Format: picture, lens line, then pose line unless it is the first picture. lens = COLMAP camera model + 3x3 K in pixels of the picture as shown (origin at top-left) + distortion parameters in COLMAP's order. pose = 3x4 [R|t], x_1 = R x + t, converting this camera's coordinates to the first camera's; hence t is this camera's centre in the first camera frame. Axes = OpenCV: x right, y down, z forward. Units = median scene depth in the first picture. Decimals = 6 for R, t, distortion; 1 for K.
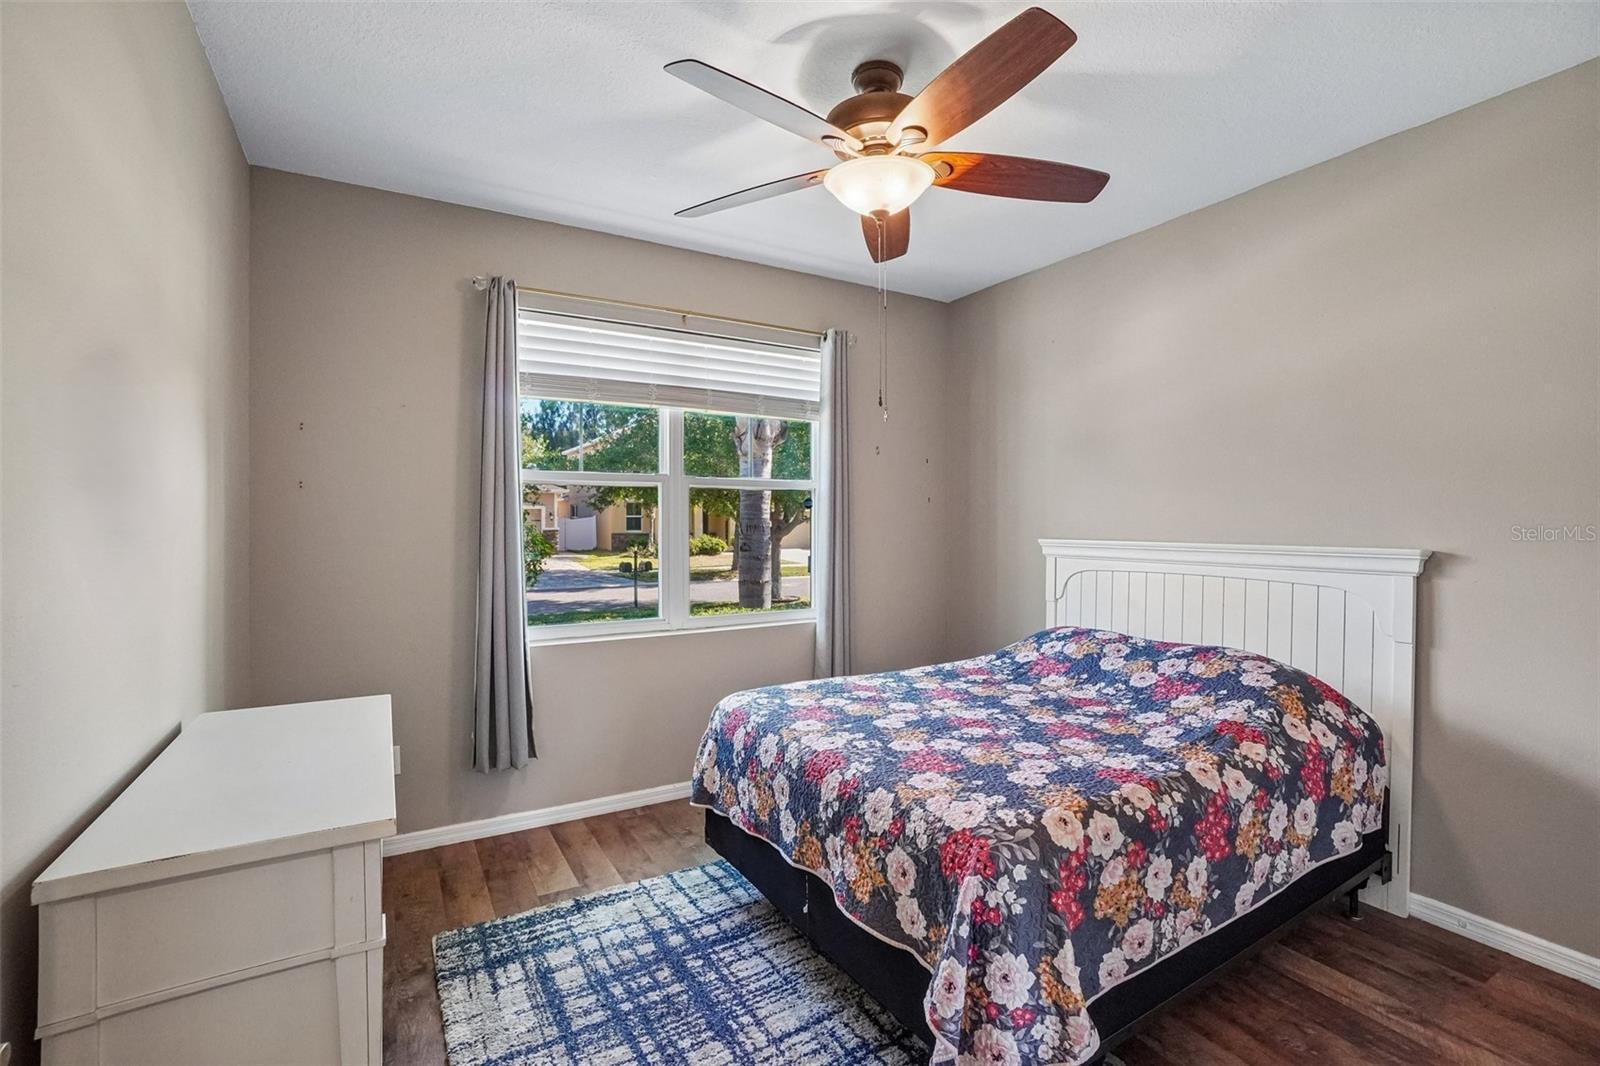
lens RADIAL K [[693.2, 0, 807.0], [0, 693.2, 529.4], [0, 0, 1]] dist [-0.014529, -0.000164]
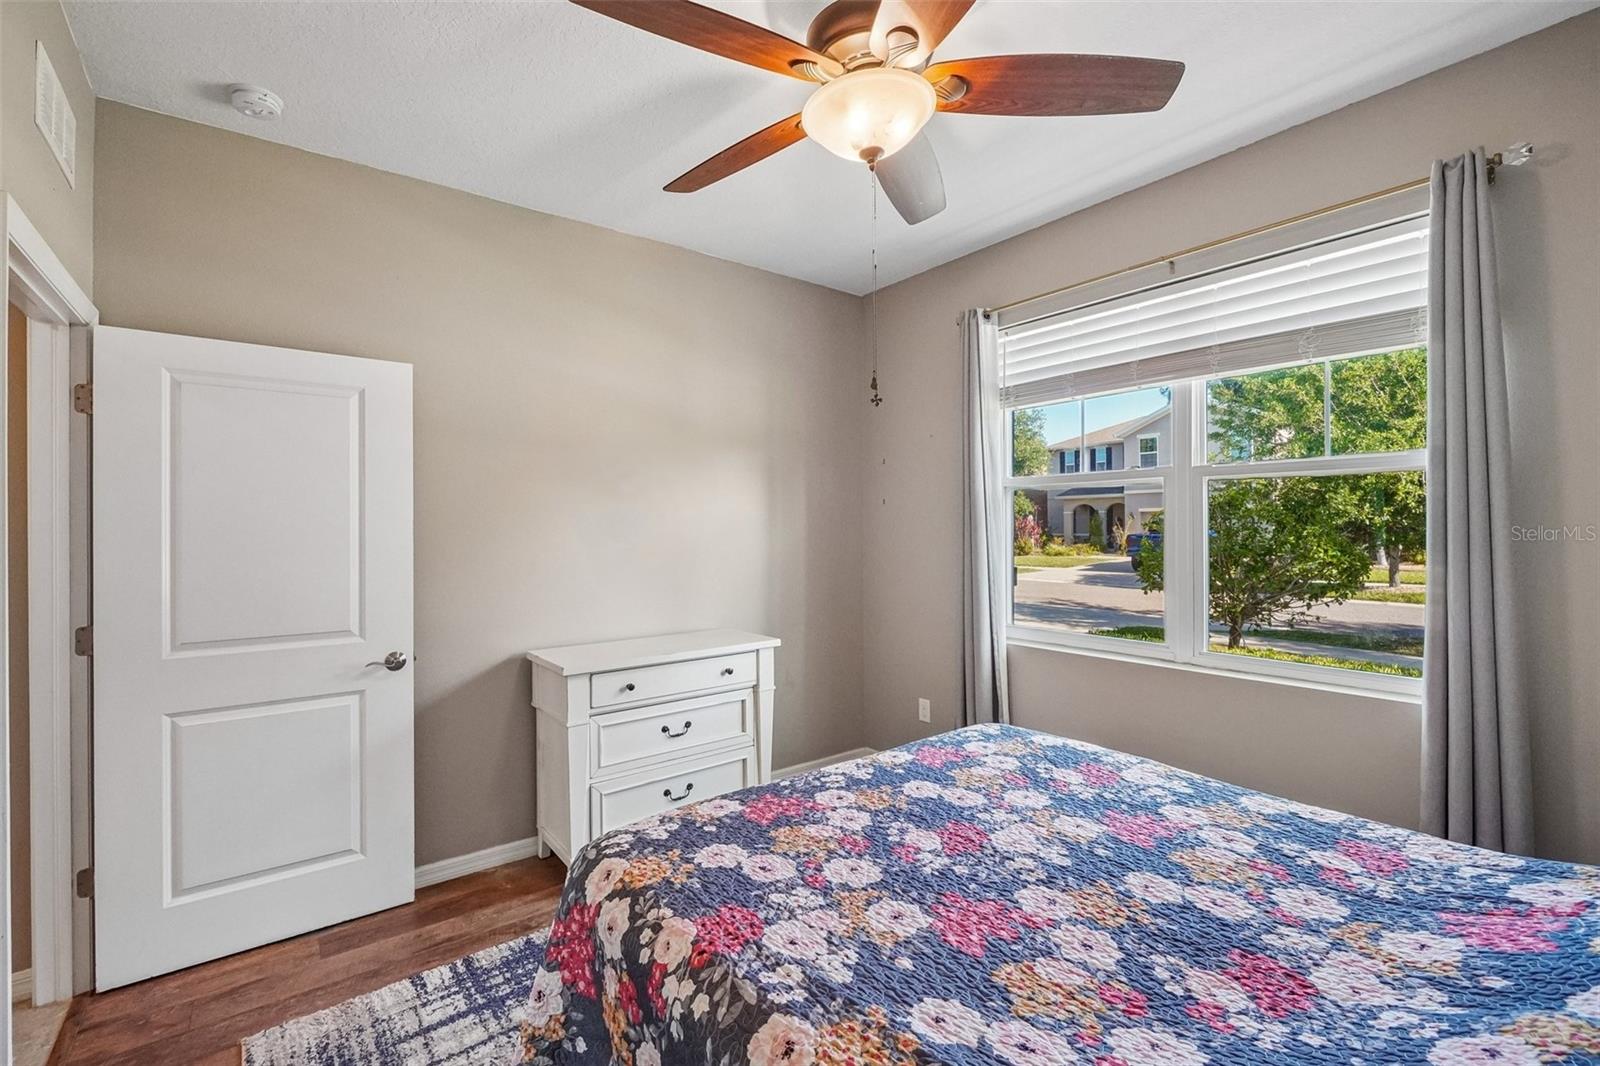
lens RADIAL K [[693.2, 0, 806.9], [0, 693.2, 528.7], [0, 0, 1]] dist [-0.014529, -0.000164]
pose [[0.117211, 0.000022, -0.993107, 0.995723], [-0.006996, 0.999975, -0.000804, -0.003910], [0.993082, 0.007042, 0.117208, 0.912464]]
